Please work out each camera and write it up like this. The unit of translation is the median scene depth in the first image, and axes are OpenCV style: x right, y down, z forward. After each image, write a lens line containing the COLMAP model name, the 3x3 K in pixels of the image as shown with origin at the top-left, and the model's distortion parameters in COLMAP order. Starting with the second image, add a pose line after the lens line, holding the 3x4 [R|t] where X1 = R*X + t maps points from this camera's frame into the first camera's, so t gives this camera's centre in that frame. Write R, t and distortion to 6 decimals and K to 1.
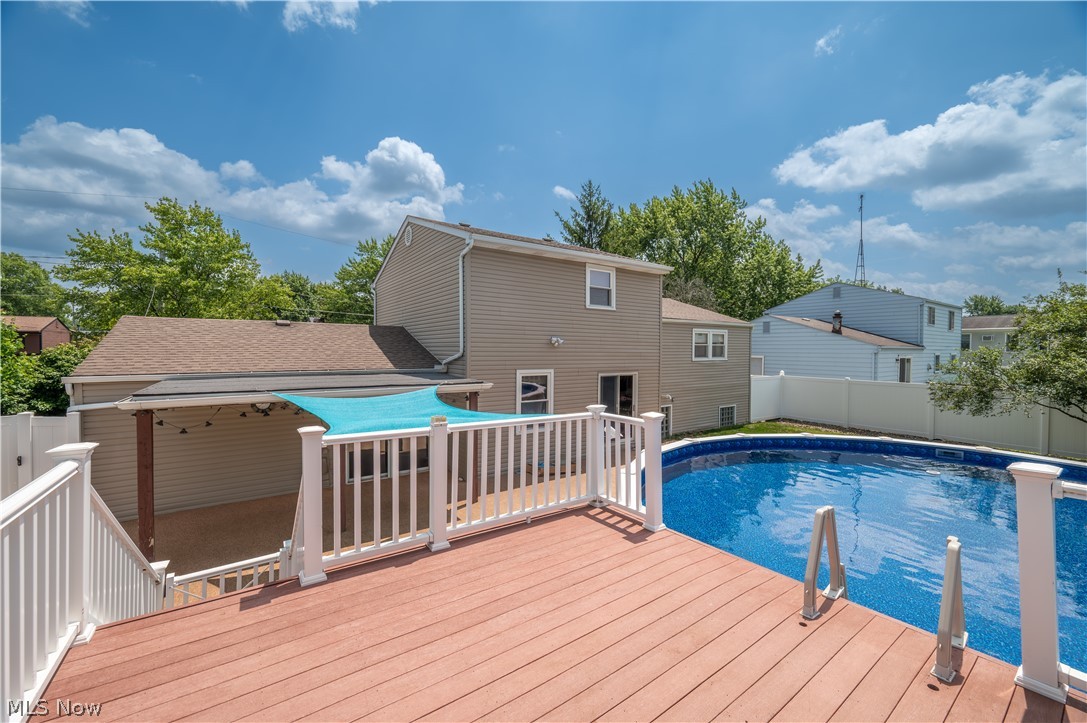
lens RADIAL K [[434.2, 0, 541.7], [0, 434.2, 354.1], [0, 0, 1]] dist [-0.002365, 0.000015]
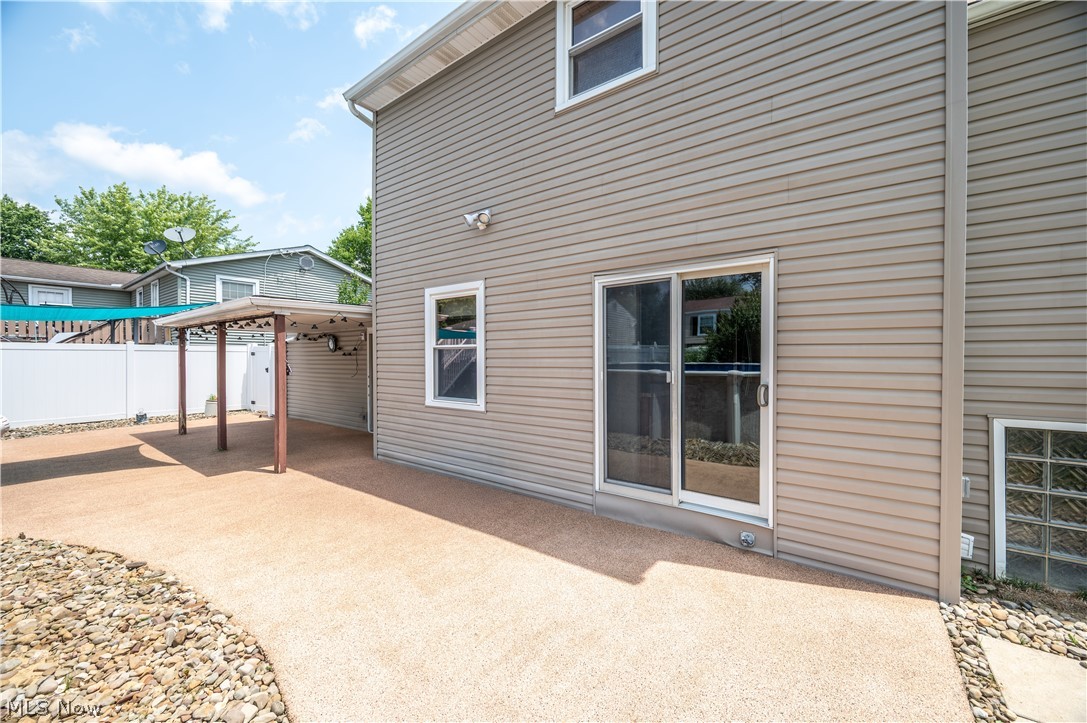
lens RADIAL K [[434.2, 0, 540.2], [0, 434.2, 364.1], [0, 0, 1]] dist [-0.002365, 0.000015]
pose [[0.300985, 0.000101, -0.953629, 0.440572], [-0.012187, 0.999919, -0.003741, 0.112685], [0.953551, 0.012748, 0.300962, 0.822617]]
